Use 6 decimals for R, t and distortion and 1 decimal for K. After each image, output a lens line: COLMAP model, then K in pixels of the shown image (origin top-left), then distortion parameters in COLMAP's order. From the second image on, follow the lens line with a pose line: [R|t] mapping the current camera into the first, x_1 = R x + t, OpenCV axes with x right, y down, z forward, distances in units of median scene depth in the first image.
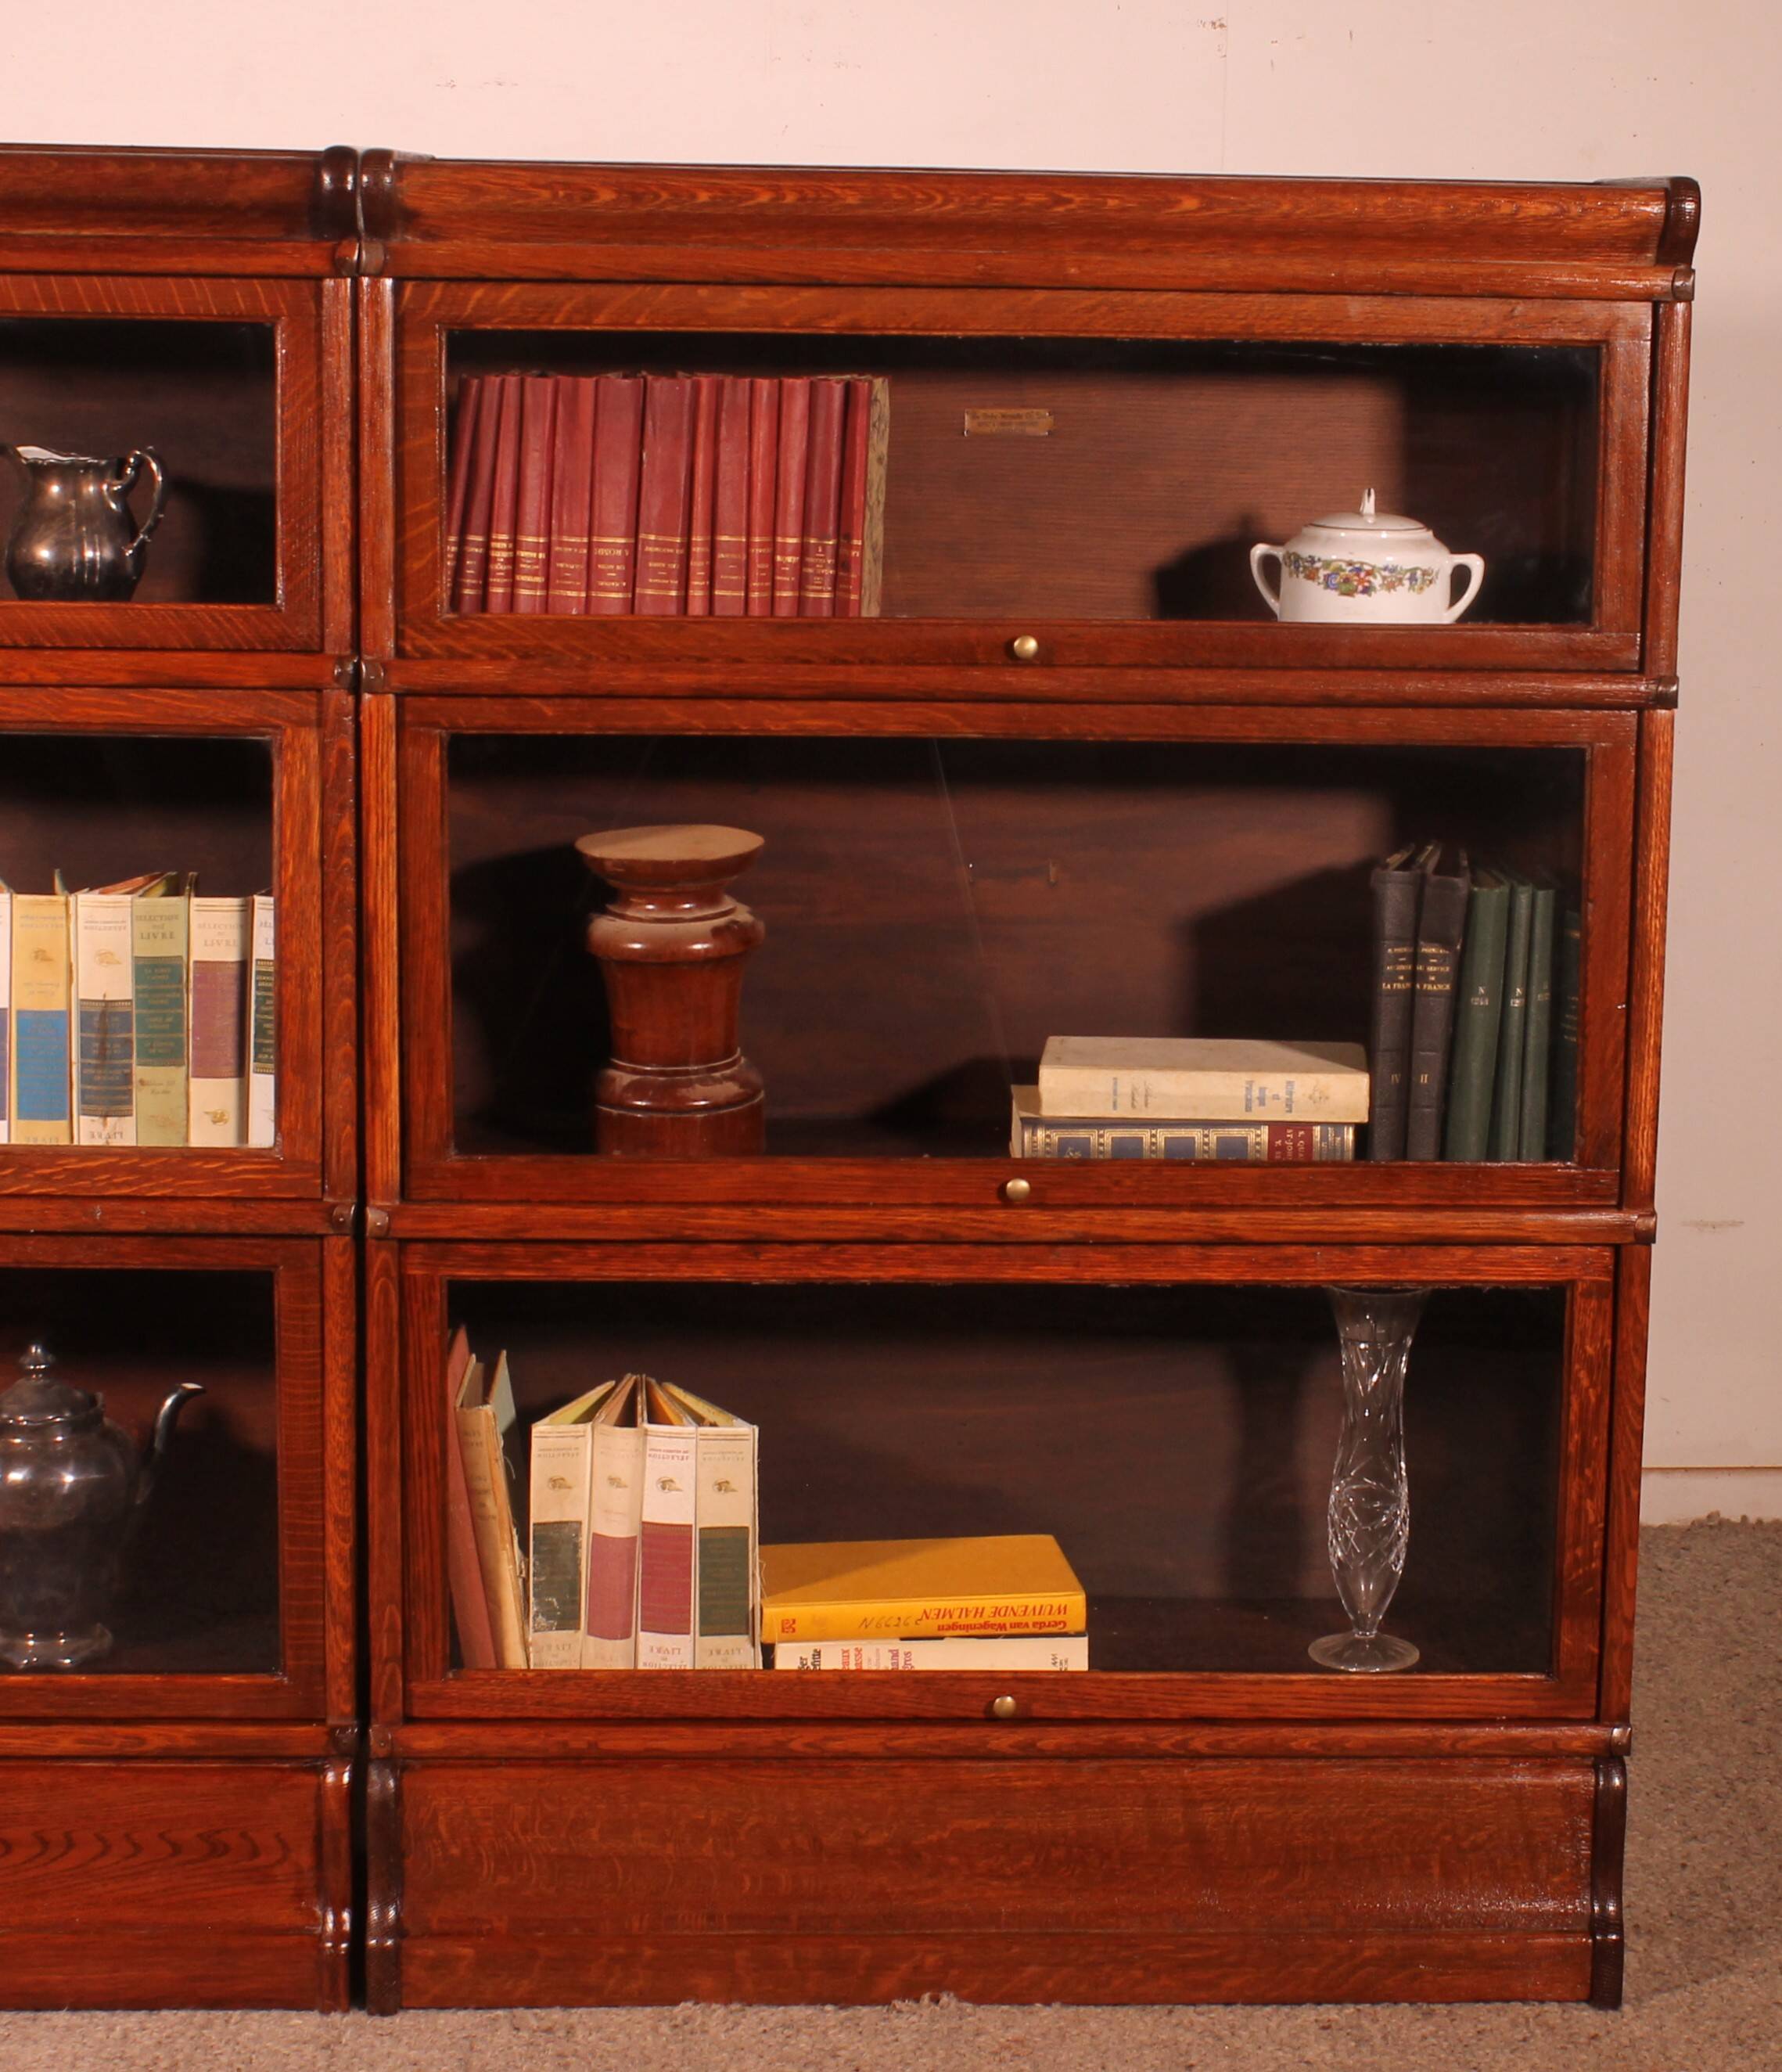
lens RADIAL K [[4866.0, 0, 1066.1], [0, 4866.0, 1020.1], [0, 0, 1]] dist [-0.054700, 0.000000]
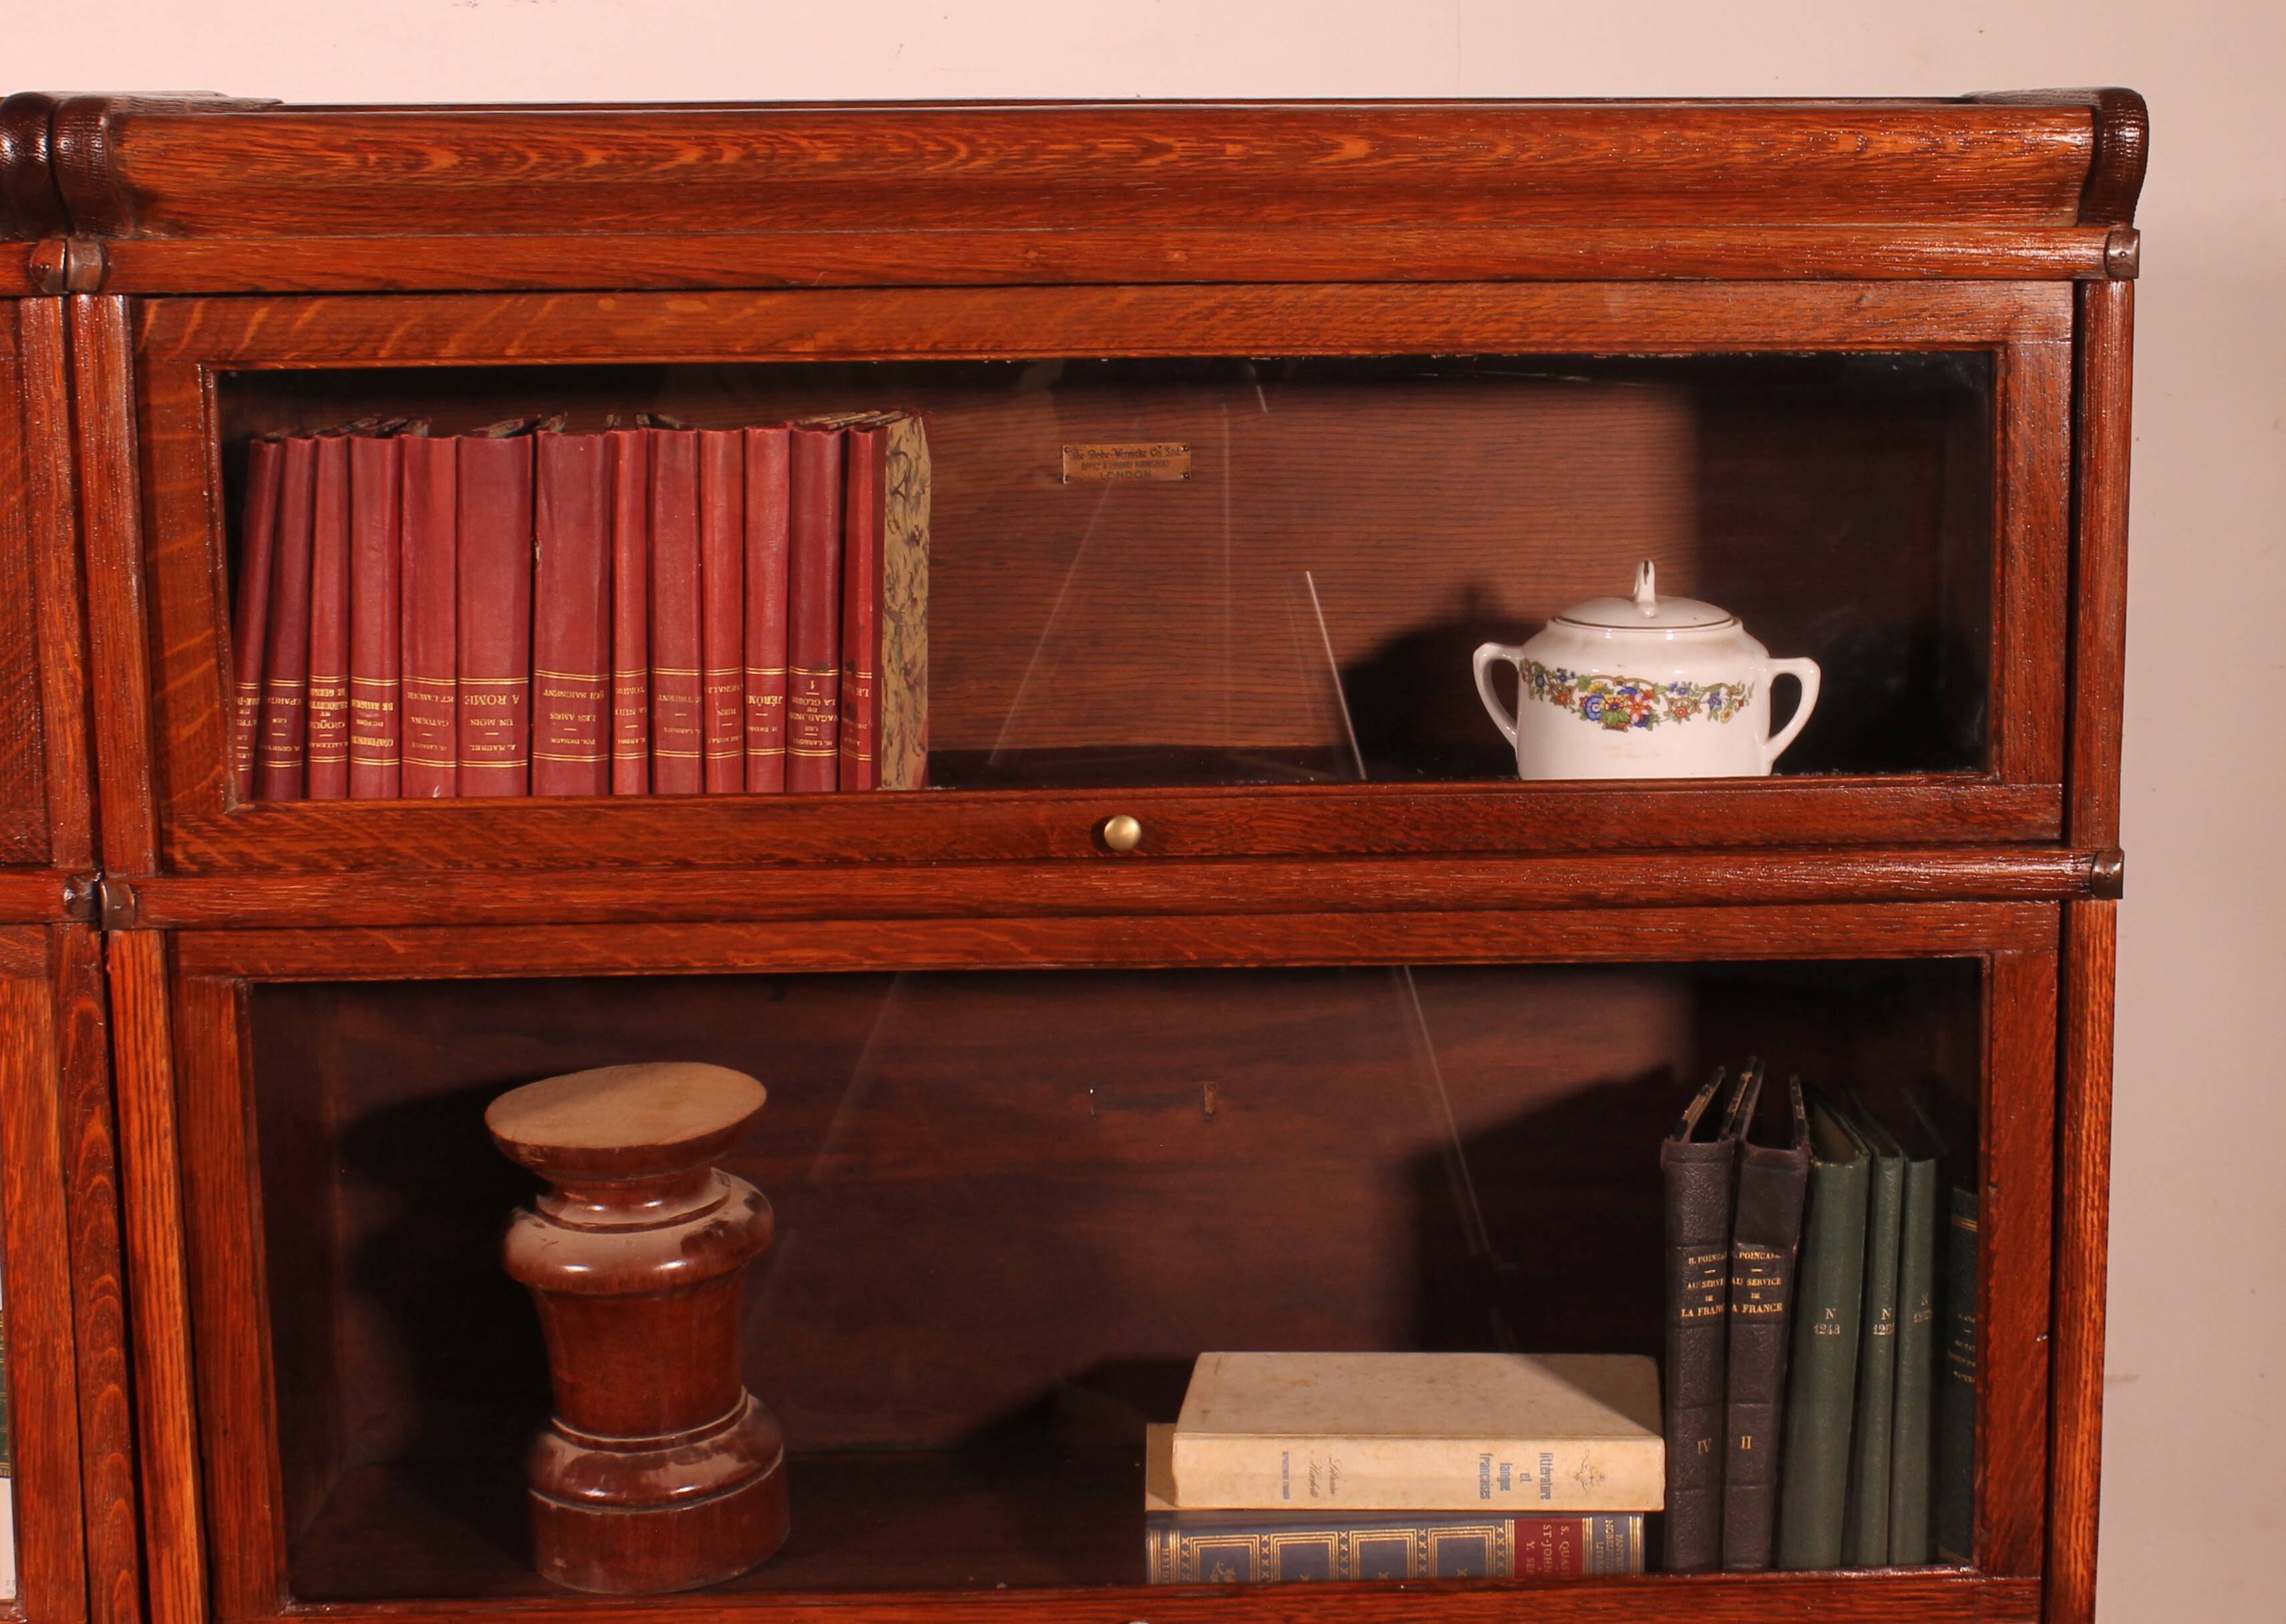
lens RADIAL K [[4347.8, 0, 1334.3], [0, 4347.8, 846.0], [0, 0, 1]] dist [-0.051097, 0.000000]
pose [[0.999622, -0.021600, -0.017029, 0.029728], [0.021627, 0.999765, 0.001392, -0.074589], [0.016995, -0.001760, 0.999854, 0.413987]]
